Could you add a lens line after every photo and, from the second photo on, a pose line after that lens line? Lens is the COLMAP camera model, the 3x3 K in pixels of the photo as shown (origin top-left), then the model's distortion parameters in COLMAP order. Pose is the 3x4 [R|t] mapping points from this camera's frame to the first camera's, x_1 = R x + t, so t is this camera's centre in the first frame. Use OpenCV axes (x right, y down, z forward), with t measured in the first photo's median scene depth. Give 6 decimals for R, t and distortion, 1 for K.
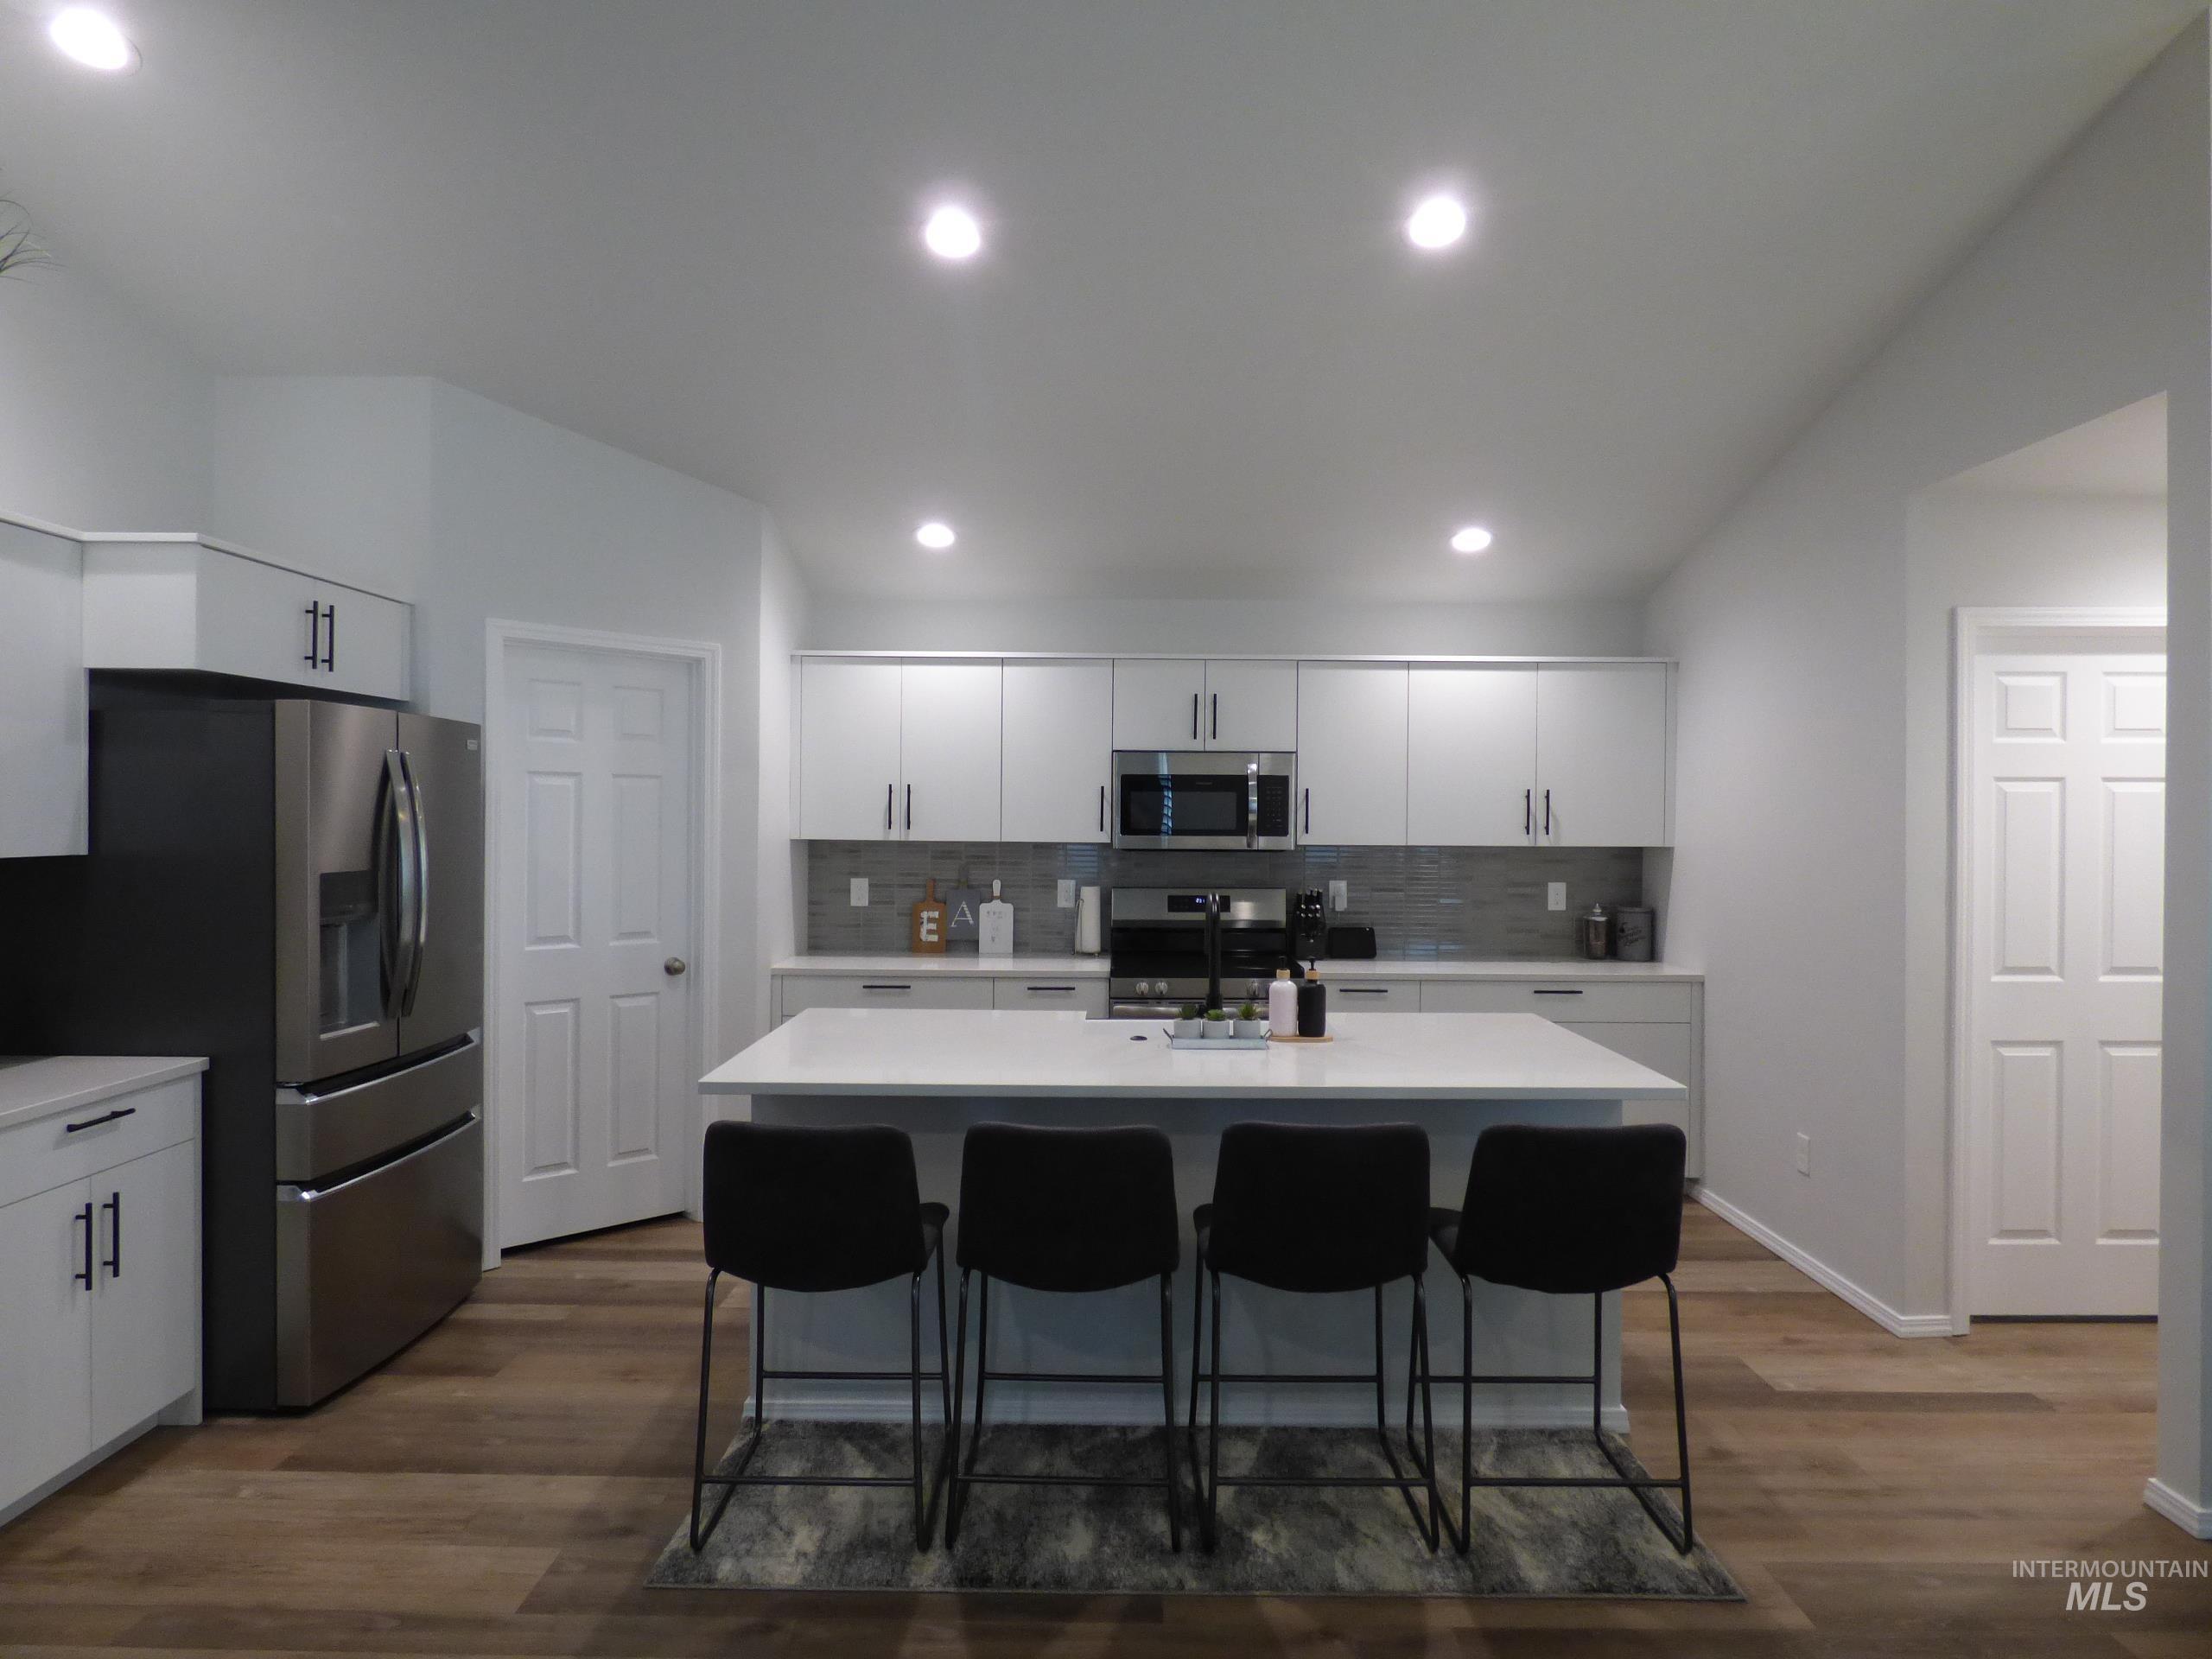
lens RADIAL K [[1350.1, 0, 1099.8], [0, 1350.1, 829.7], [0, 0, 1]] dist [-0.017534, 0.002033]
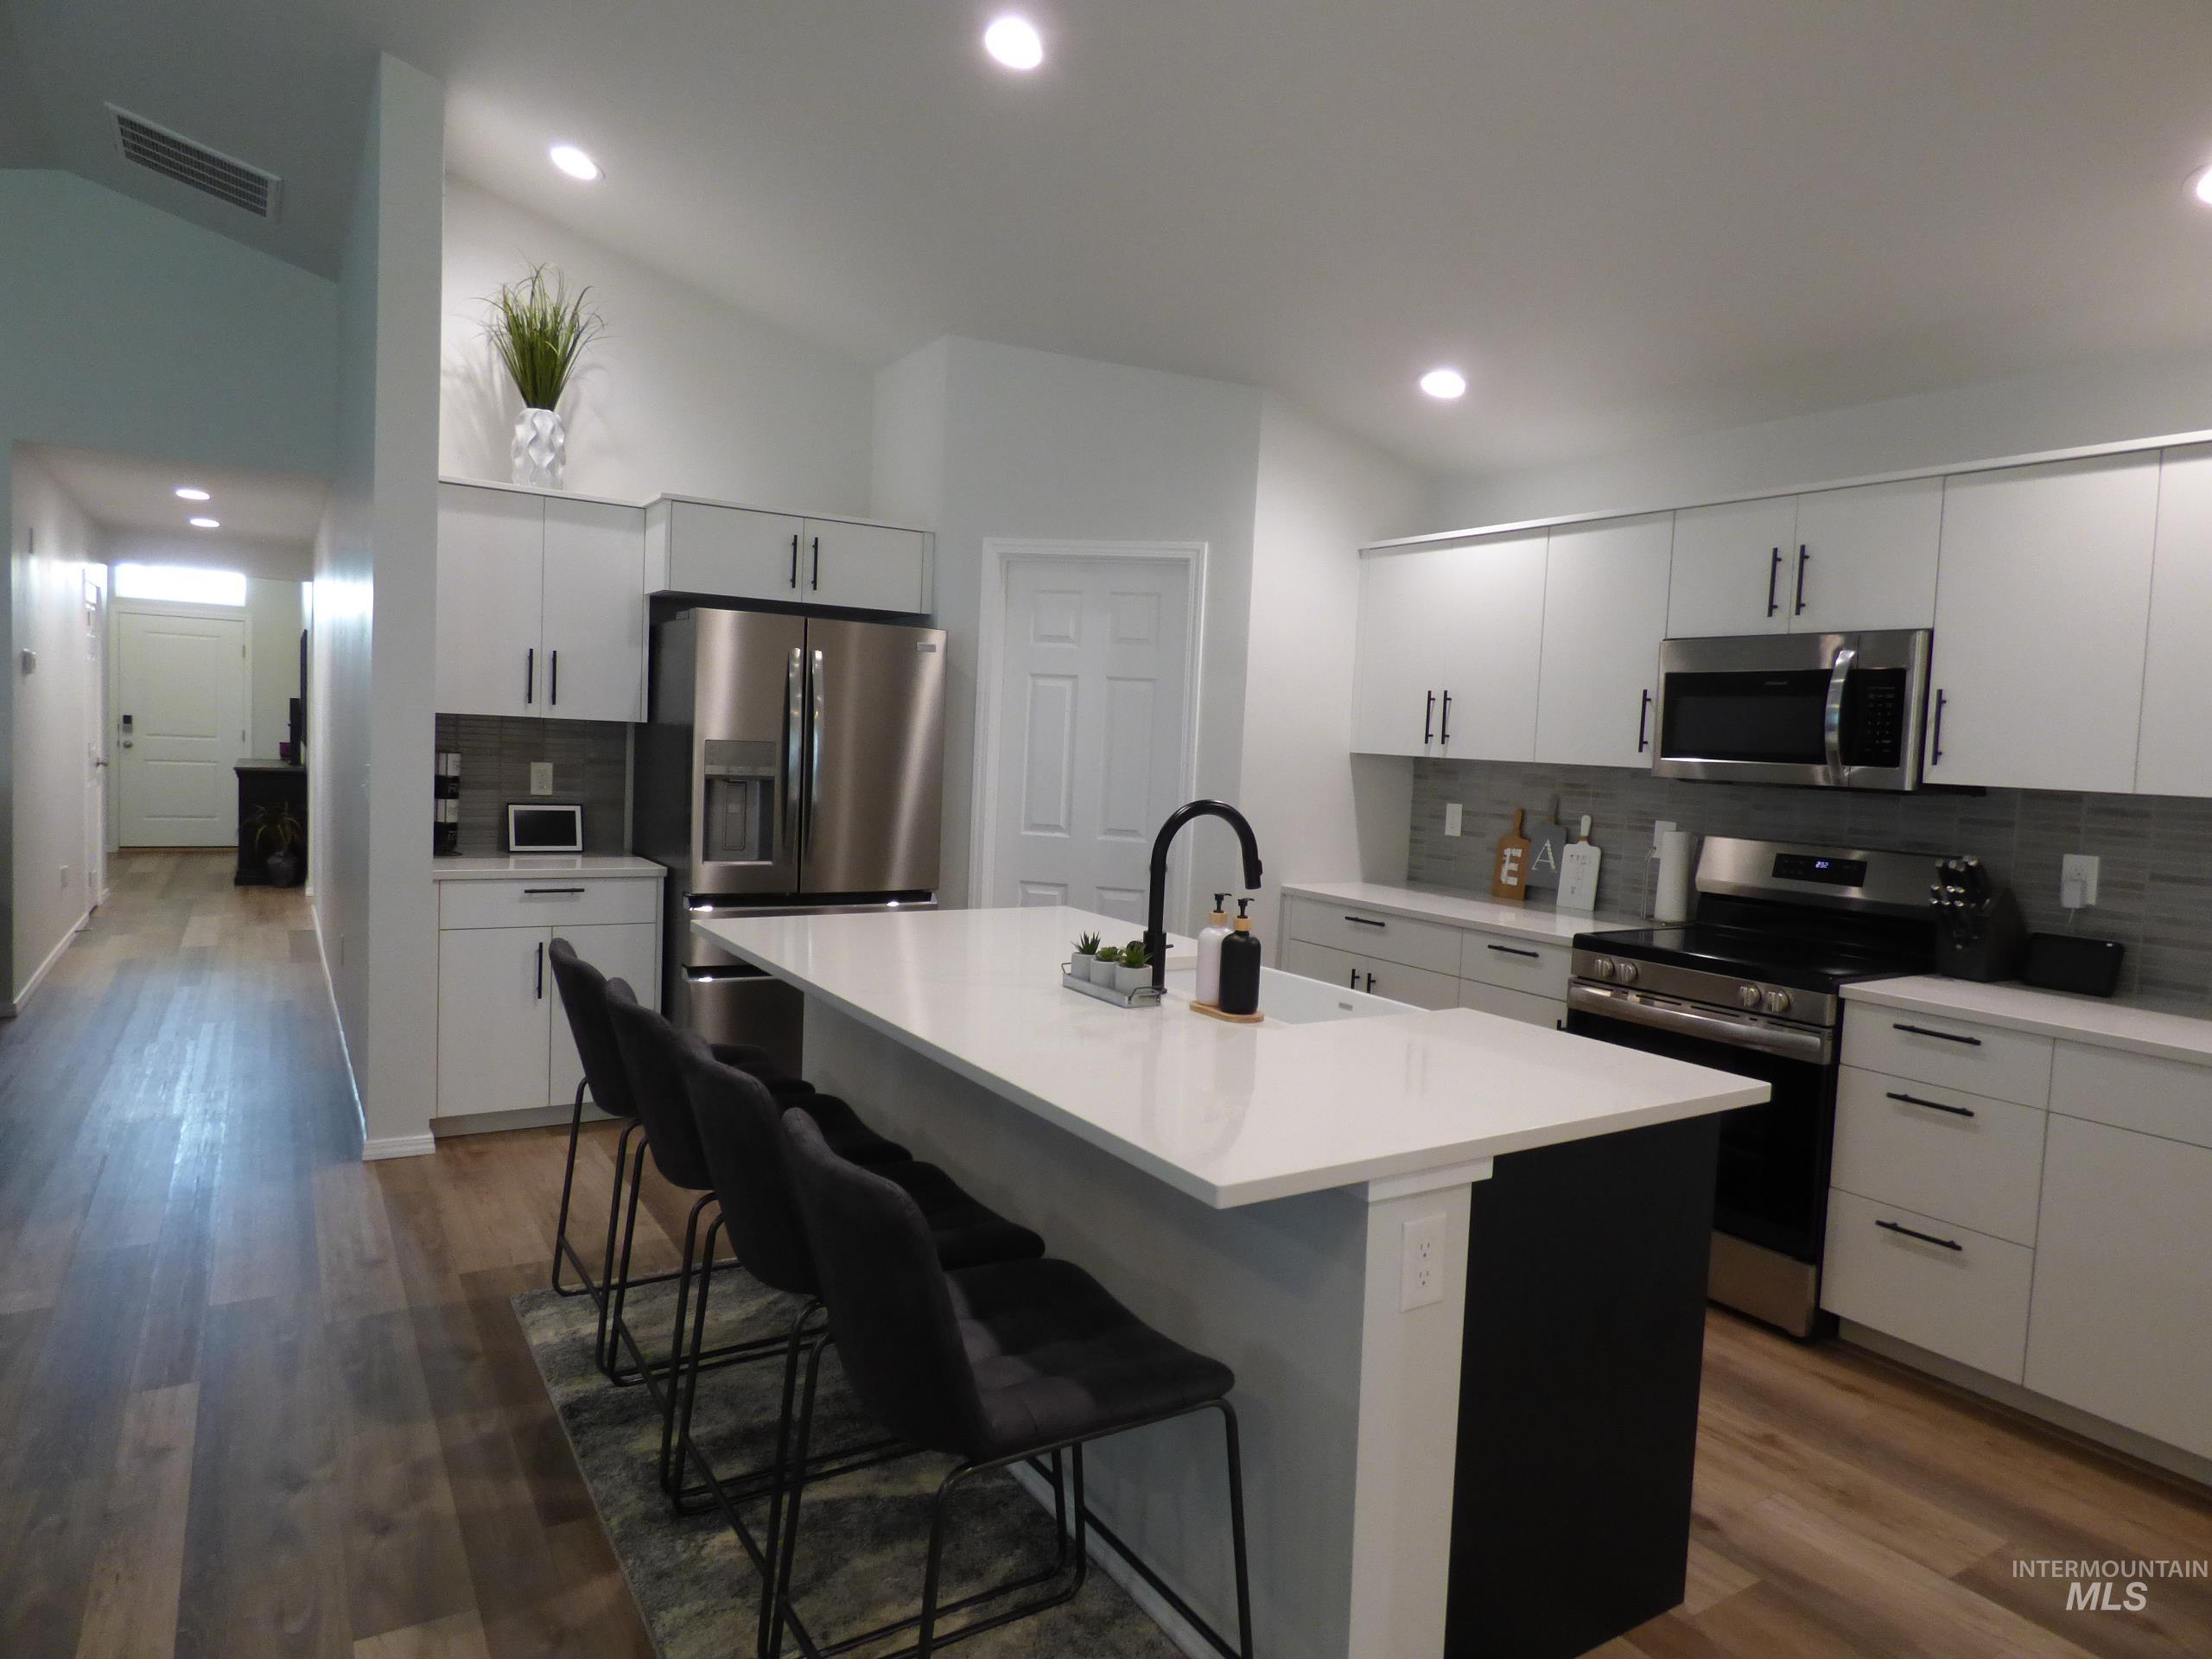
lens RADIAL K [[1334.4, 0, 1106.0], [0, 1334.4, 829.5], [0, 0, 1]] dist [-0.022737, -0.002501]
pose [[0.540157, 0.073700, -0.838331, 0.456406], [-0.050141, 0.997207, 0.055359, 0.017797], [0.840069, 0.012132, 0.542344, 0.380549]]
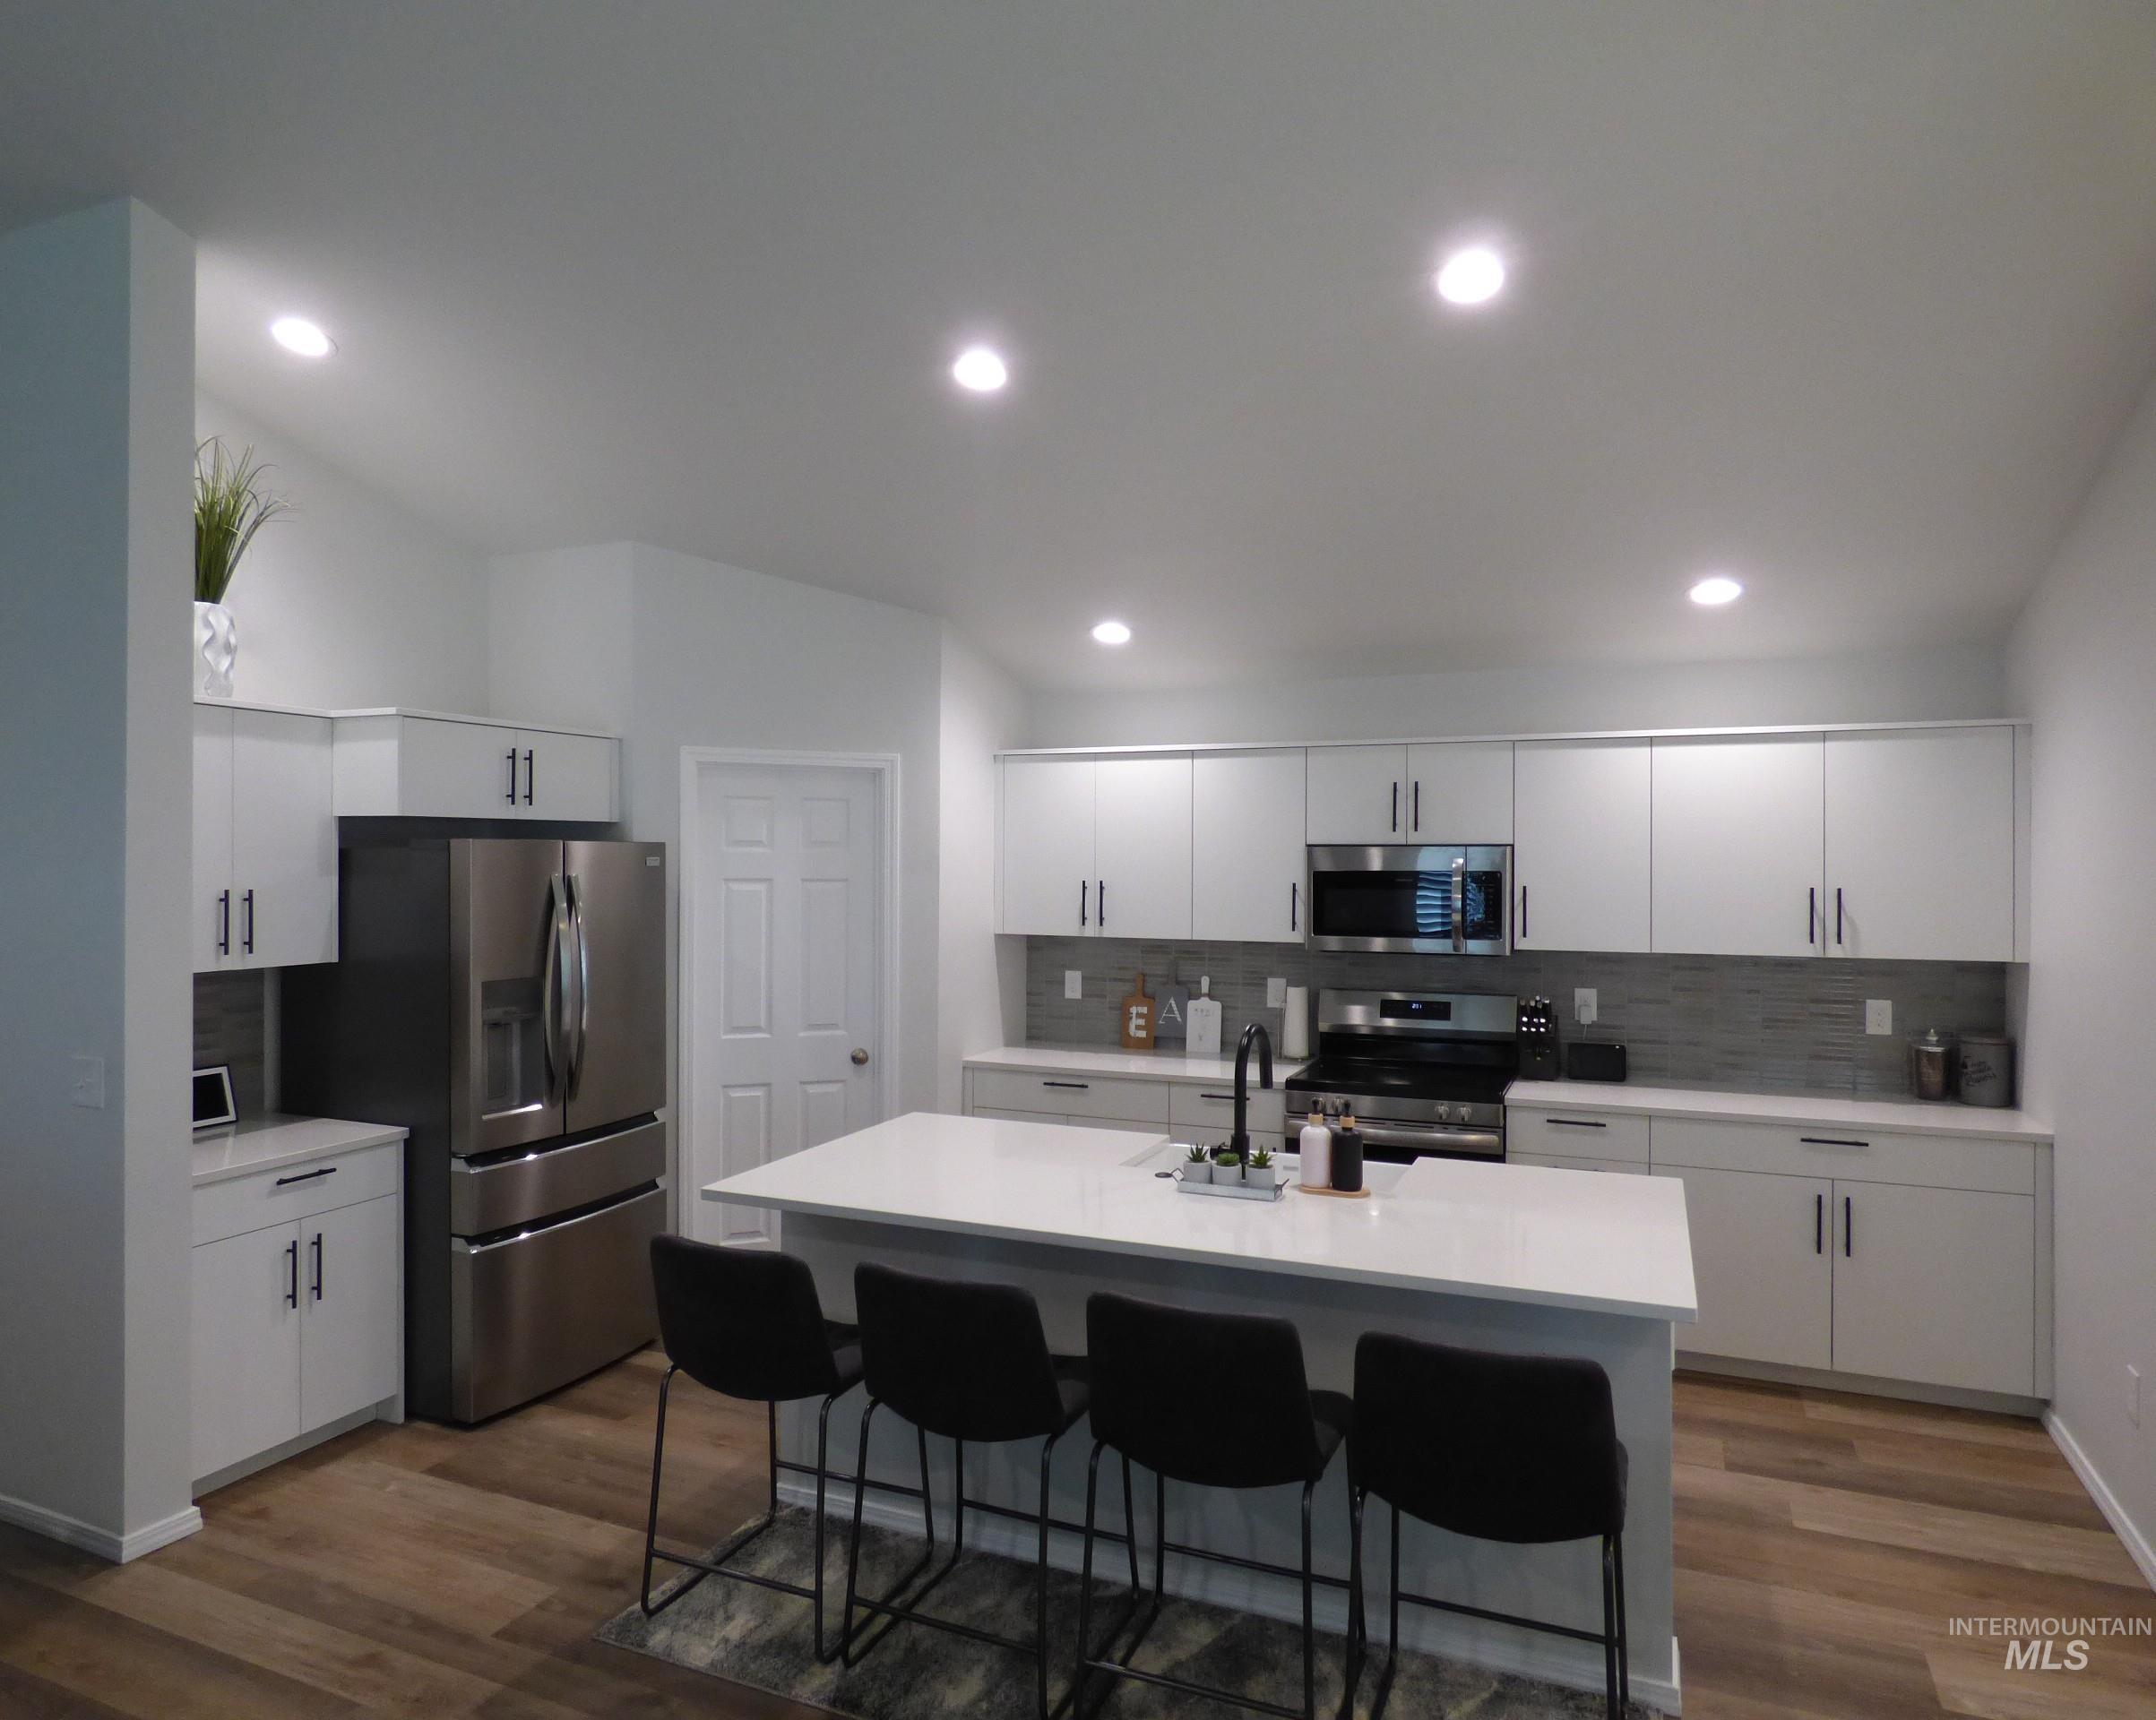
lens RADIAL K [[1390.9, 0, 997.7], [0, 1390.9, 857.4], [0, 0, 1]] dist [-0.023889, 0.008318]
pose [[0.909459, -0.005912, -0.415751, 0.220908], [0.000603, 0.999917, -0.012901, -0.038509], [0.415793, 0.011482, 0.909387, 0.035269]]
